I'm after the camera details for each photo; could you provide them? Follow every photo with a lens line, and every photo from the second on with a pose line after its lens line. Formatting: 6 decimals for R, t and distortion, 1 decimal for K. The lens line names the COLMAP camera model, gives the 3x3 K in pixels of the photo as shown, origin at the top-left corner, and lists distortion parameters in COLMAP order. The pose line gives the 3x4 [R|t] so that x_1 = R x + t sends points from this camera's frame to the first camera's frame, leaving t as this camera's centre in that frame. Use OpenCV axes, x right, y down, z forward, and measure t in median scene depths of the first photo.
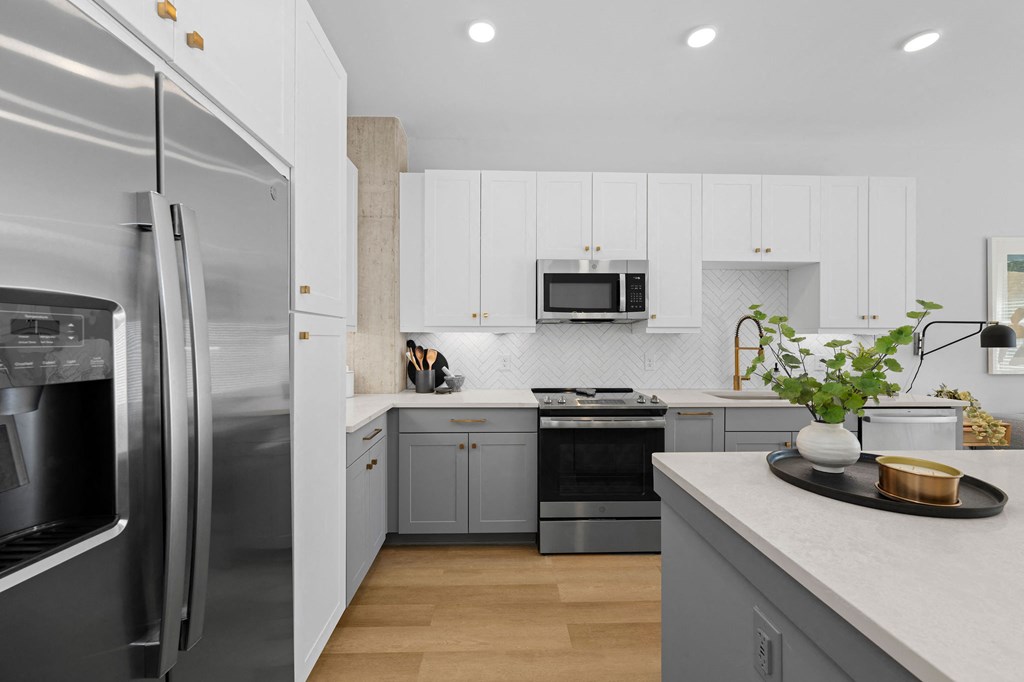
lens RADIAL K [[404.4, 0, 509.2], [0, 404.4, 338.6], [0, 0, 1]] dist [-0.000533, 0.000294]
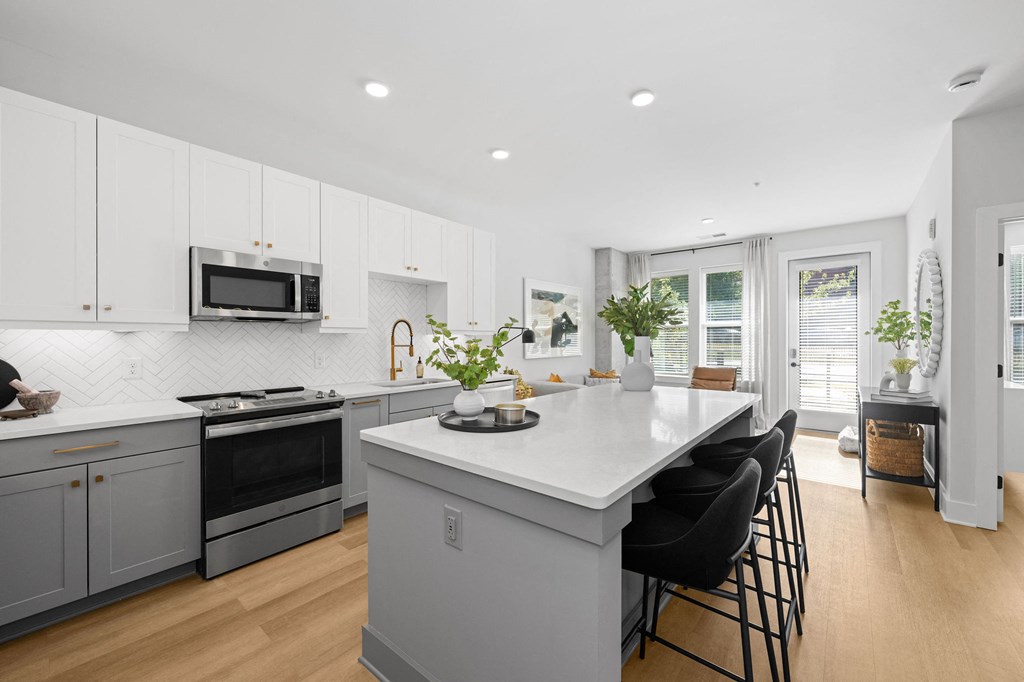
lens RADIAL K [[404.4, 0, 507.6], [0, 404.4, 340.3], [0, 0, 1]] dist [-0.000533, 0.000294]
pose [[0.667101, -0.005194, 0.744949, -0.138418], [0.000360, 0.999978, 0.006650, -0.000908], [-0.744967, -0.004168, 0.667088, -0.083762]]
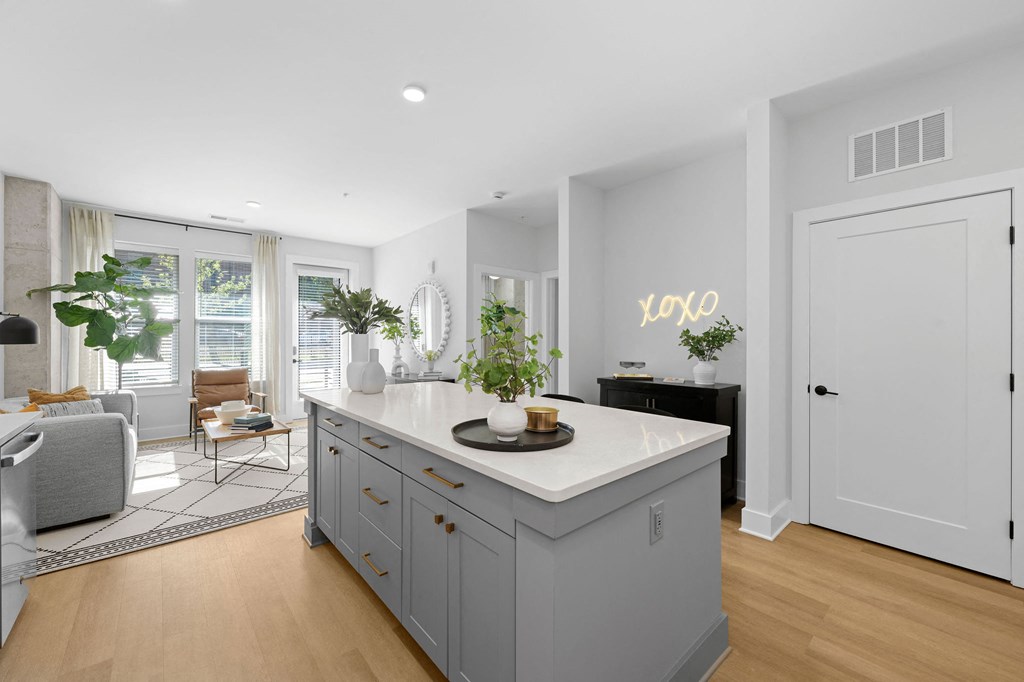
lens RADIAL K [[404.4, 0, 509.2], [0, 404.4, 336.8], [0, 0, 1]] dist [-0.000533, 0.000294]
pose [[-0.637425, -0.002560, 0.770508, -0.092641], [-0.005321, 0.999985, -0.001079, 0.001087], [-0.770494, -0.004788, -0.637429, 0.663144]]
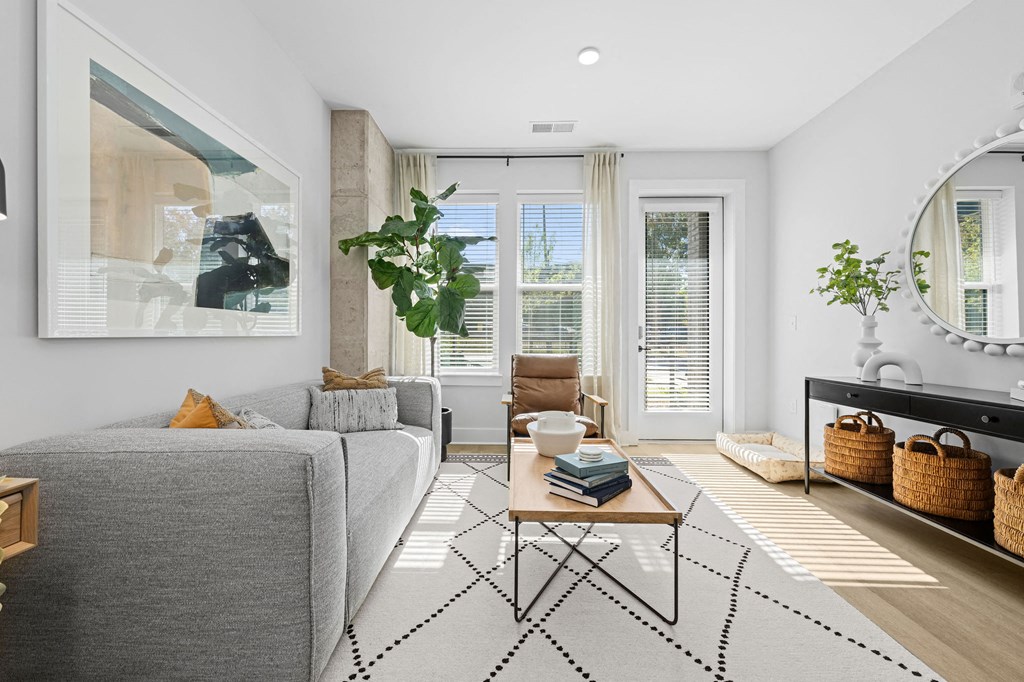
lens RADIAL K [[404.4, 0, 509.8], [0, 404.4, 336.0], [0, 0, 1]] dist [-0.000533, 0.000294]
pose [[0.043077, -0.002415, 0.999069, 0.860287], [-0.007098, 0.999971, 0.002723, 0.086815], [-0.999047, -0.007209, 0.043059, 0.559320]]
